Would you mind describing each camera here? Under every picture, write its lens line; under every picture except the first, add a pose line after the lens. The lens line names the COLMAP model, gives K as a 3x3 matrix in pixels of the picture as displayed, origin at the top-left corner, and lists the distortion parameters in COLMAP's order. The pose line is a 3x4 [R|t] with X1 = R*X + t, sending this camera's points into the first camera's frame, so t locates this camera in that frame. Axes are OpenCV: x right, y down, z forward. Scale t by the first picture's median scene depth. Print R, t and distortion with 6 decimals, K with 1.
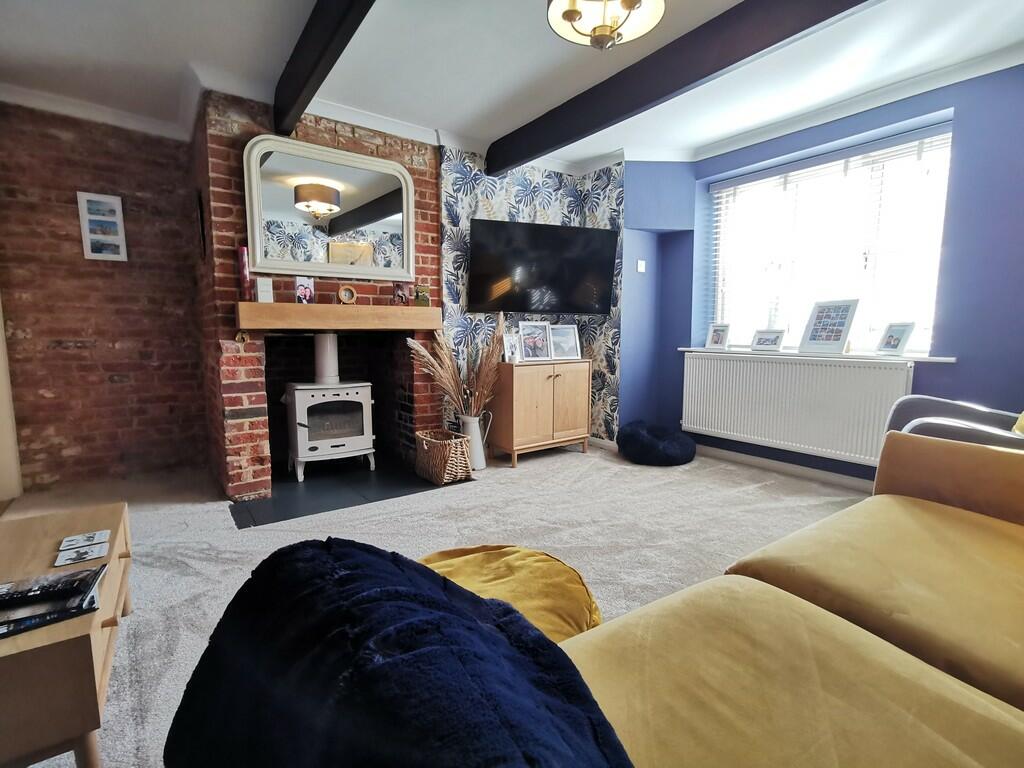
lens RADIAL K [[493.3, 0, 508.7], [0, 493.3, 387.0], [0, 0, 1]] dist [-0.028747, 0.024896]
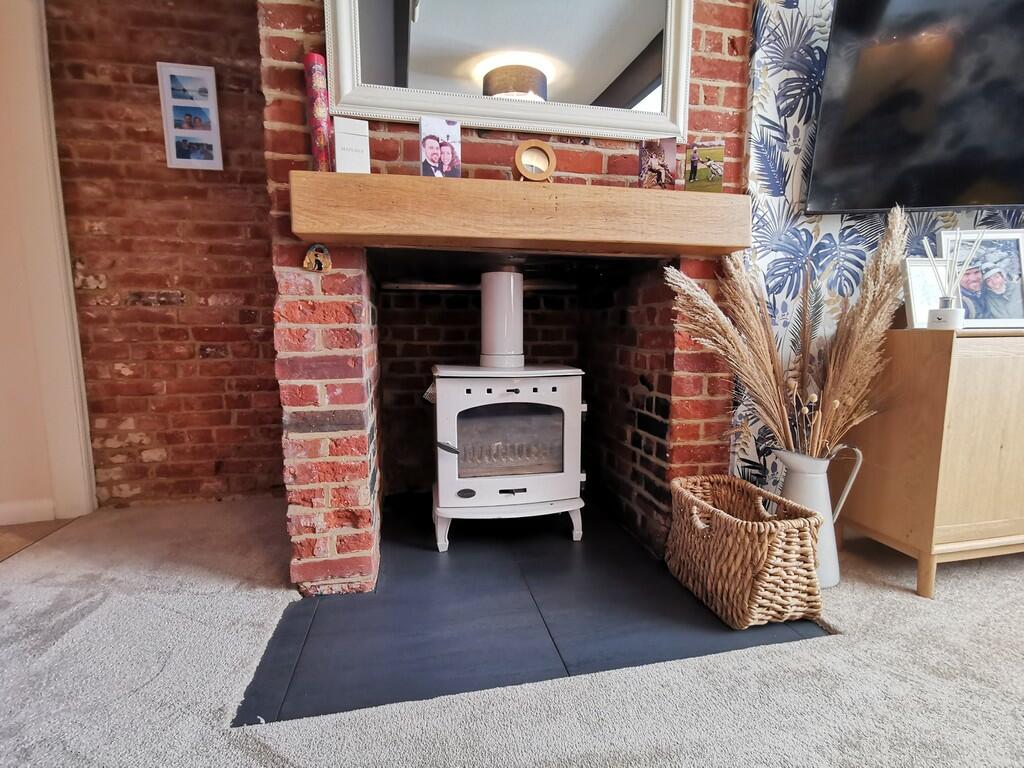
lens RADIAL K [[493.3, 0, 508.7], [0, 493.3, 387.0], [0, 0, 1]] dist [-0.028747, 0.024896]
pose [[0.907592, 0.043854, -0.417558, -0.154512], [-0.040547, 0.999037, 0.016792, 0.004169], [0.417892, 0.001691, 0.908495, 0.577715]]
